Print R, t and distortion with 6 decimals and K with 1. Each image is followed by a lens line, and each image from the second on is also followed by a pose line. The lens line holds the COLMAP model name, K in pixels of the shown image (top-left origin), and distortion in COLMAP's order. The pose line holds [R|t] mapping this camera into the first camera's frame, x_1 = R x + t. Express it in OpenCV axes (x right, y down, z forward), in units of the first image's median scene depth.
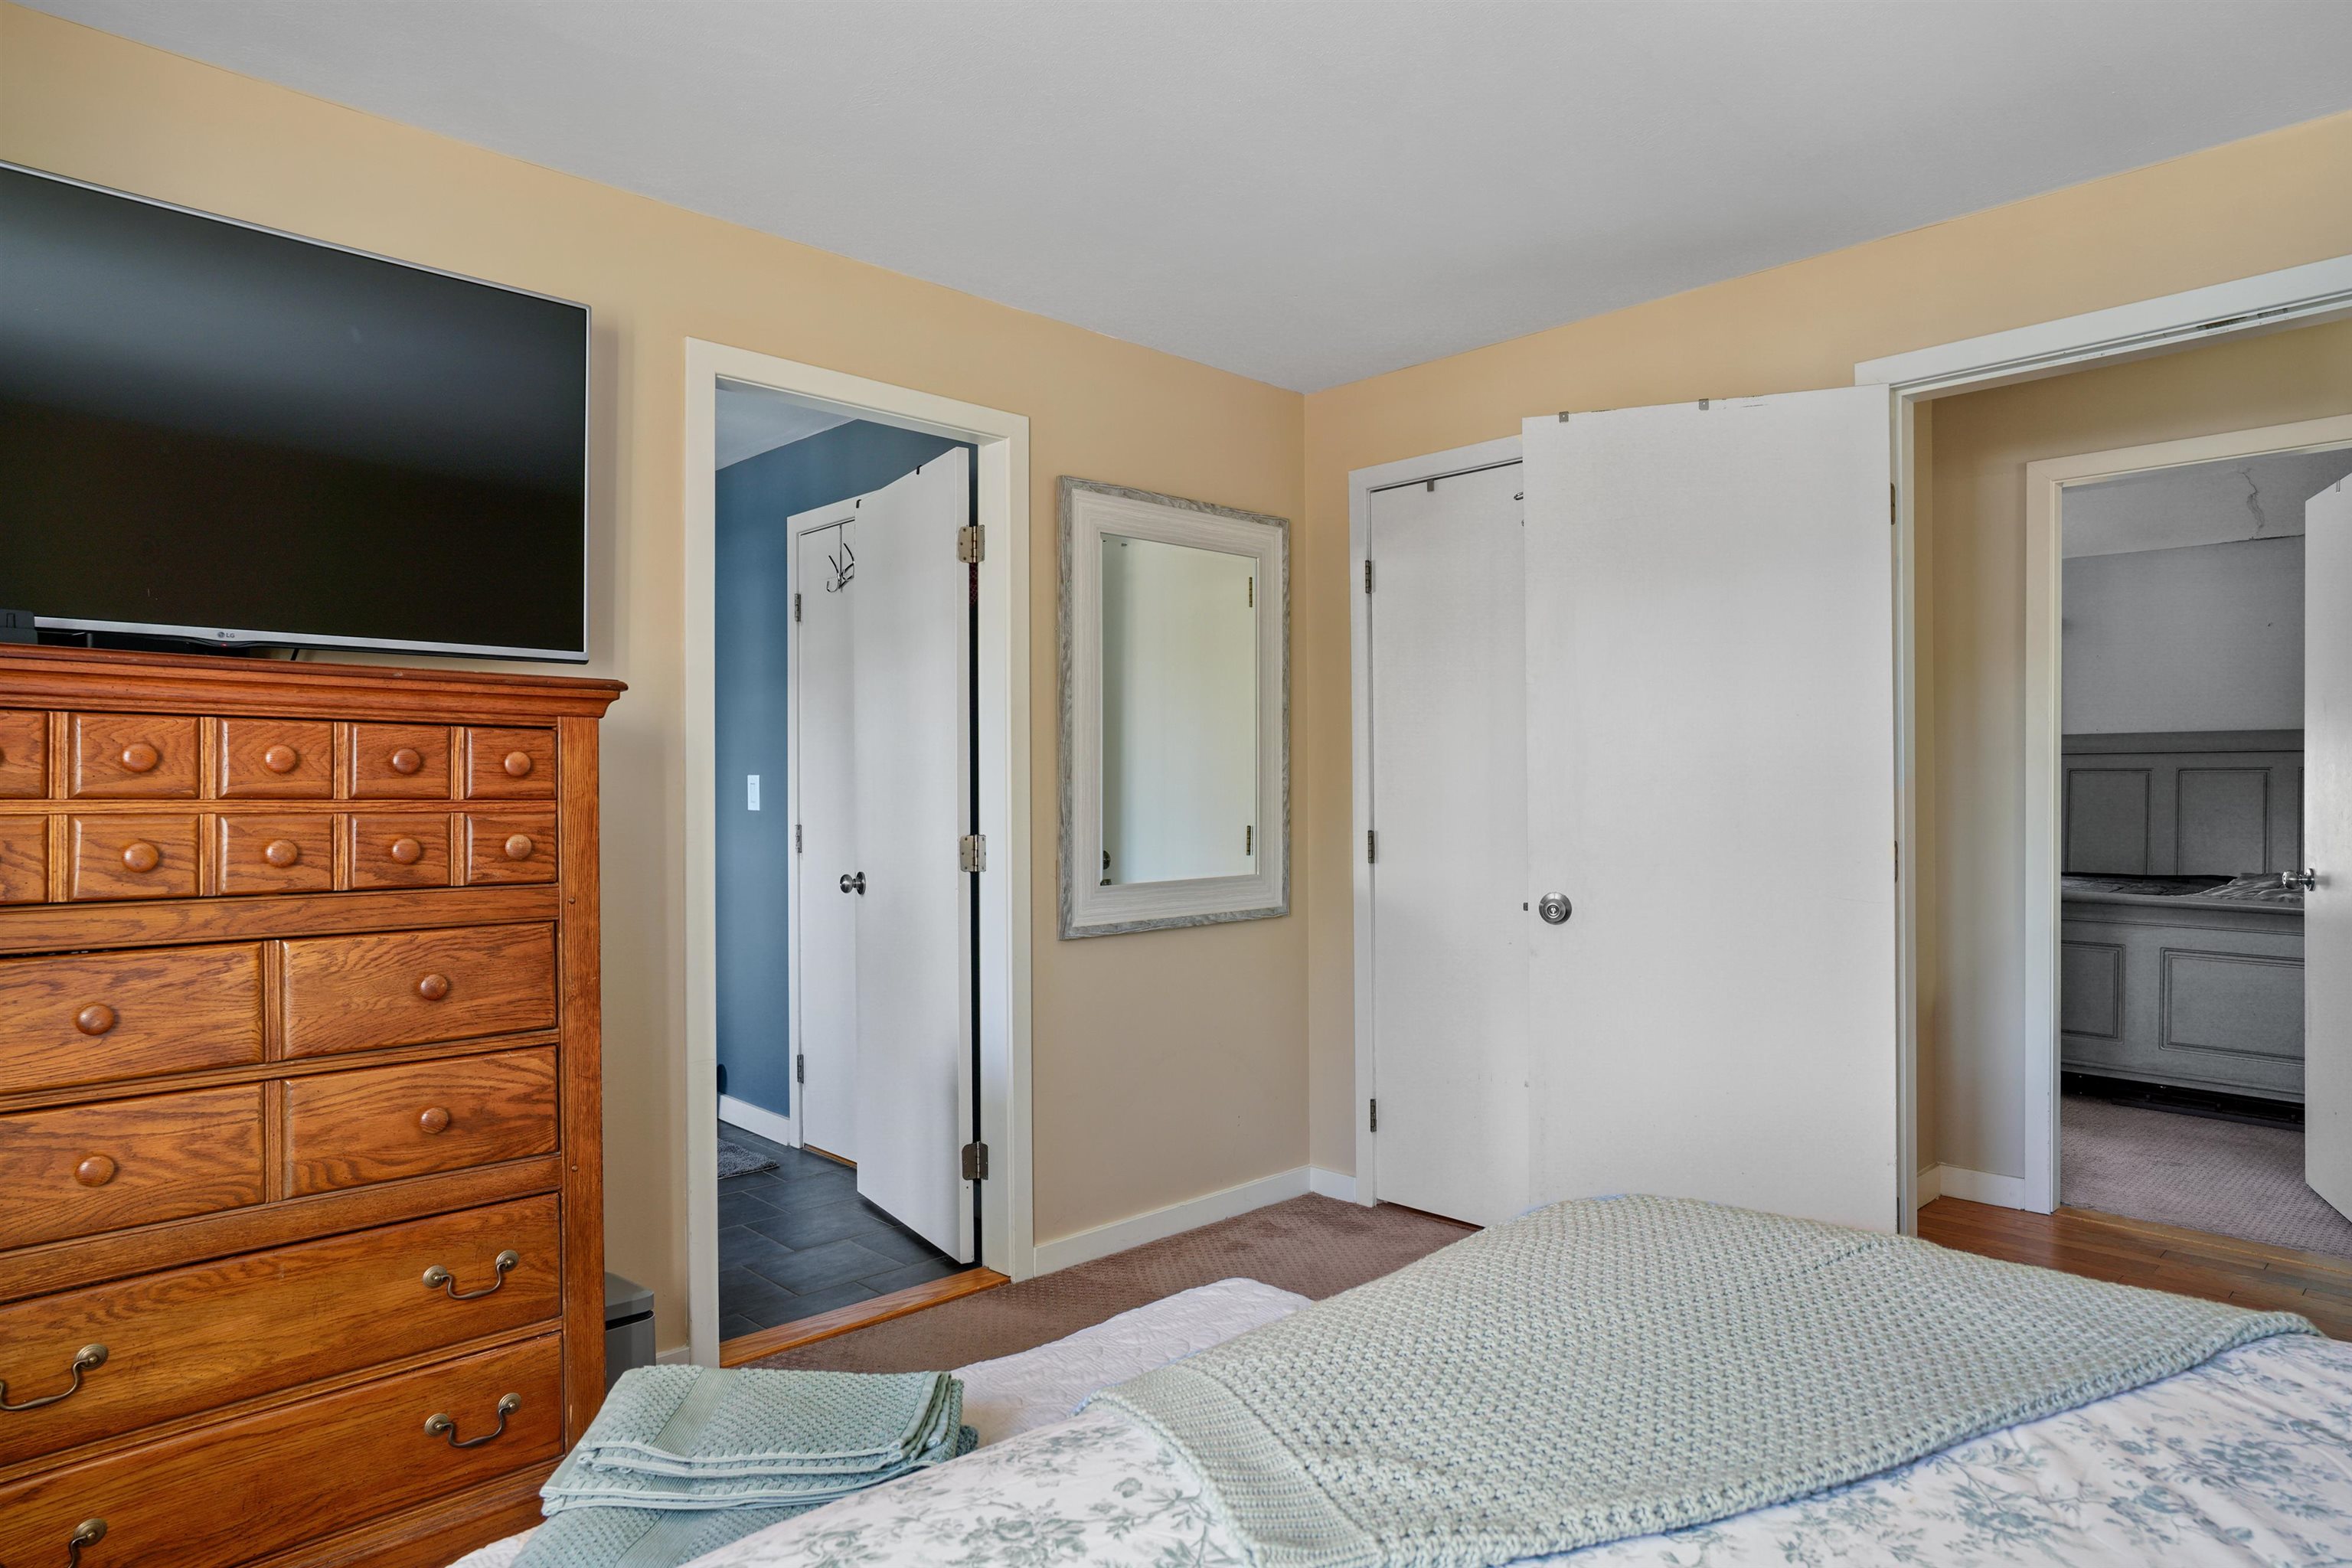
lens RADIAL K [[1372.8, 0, 1174.7], [0, 1372.8, 782.0], [0, 0, 1]] dist [-0.000181, 0.000908]
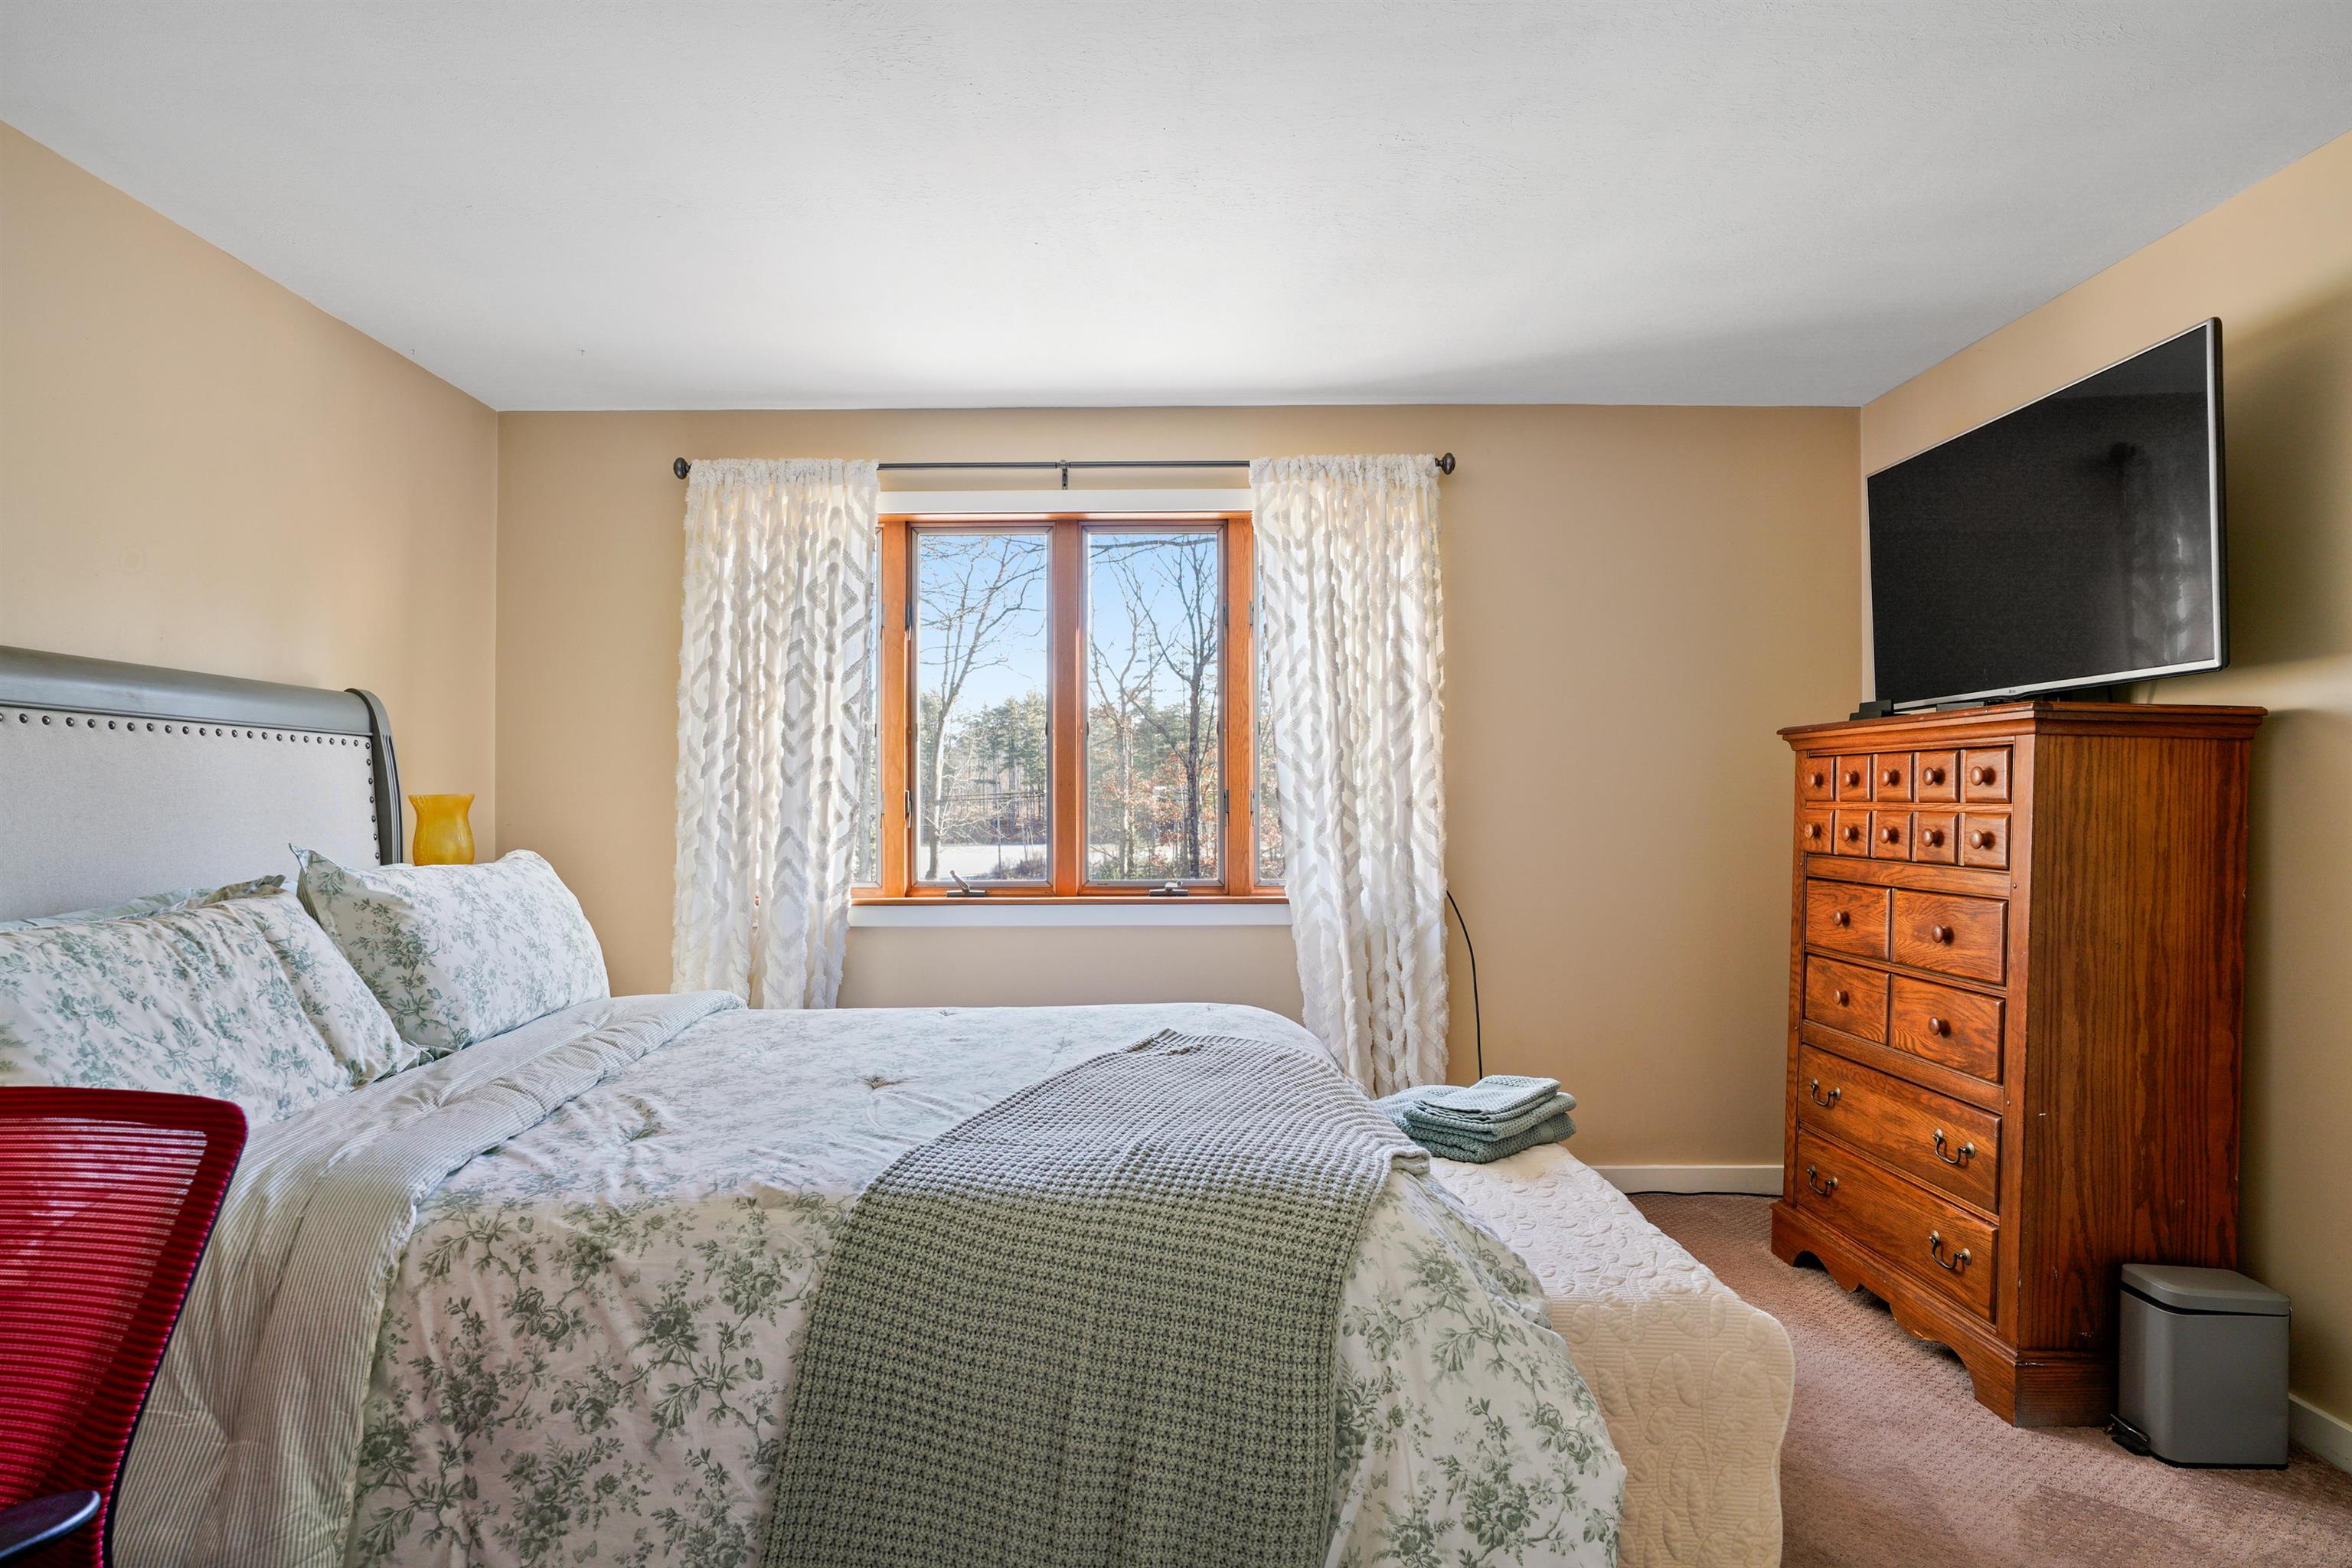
lens RADIAL K [[1262.4, 0, 1174.7], [0, 1262.4, 791.7], [0, 0, 1]] dist [-0.037573, -0.000294]
pose [[-0.668333, -0.008202, -0.743817, 0.935309], [-0.003615, 0.999963, -0.007779, 0.014086], [0.743854, -0.002510, -0.668338, 1.244463]]
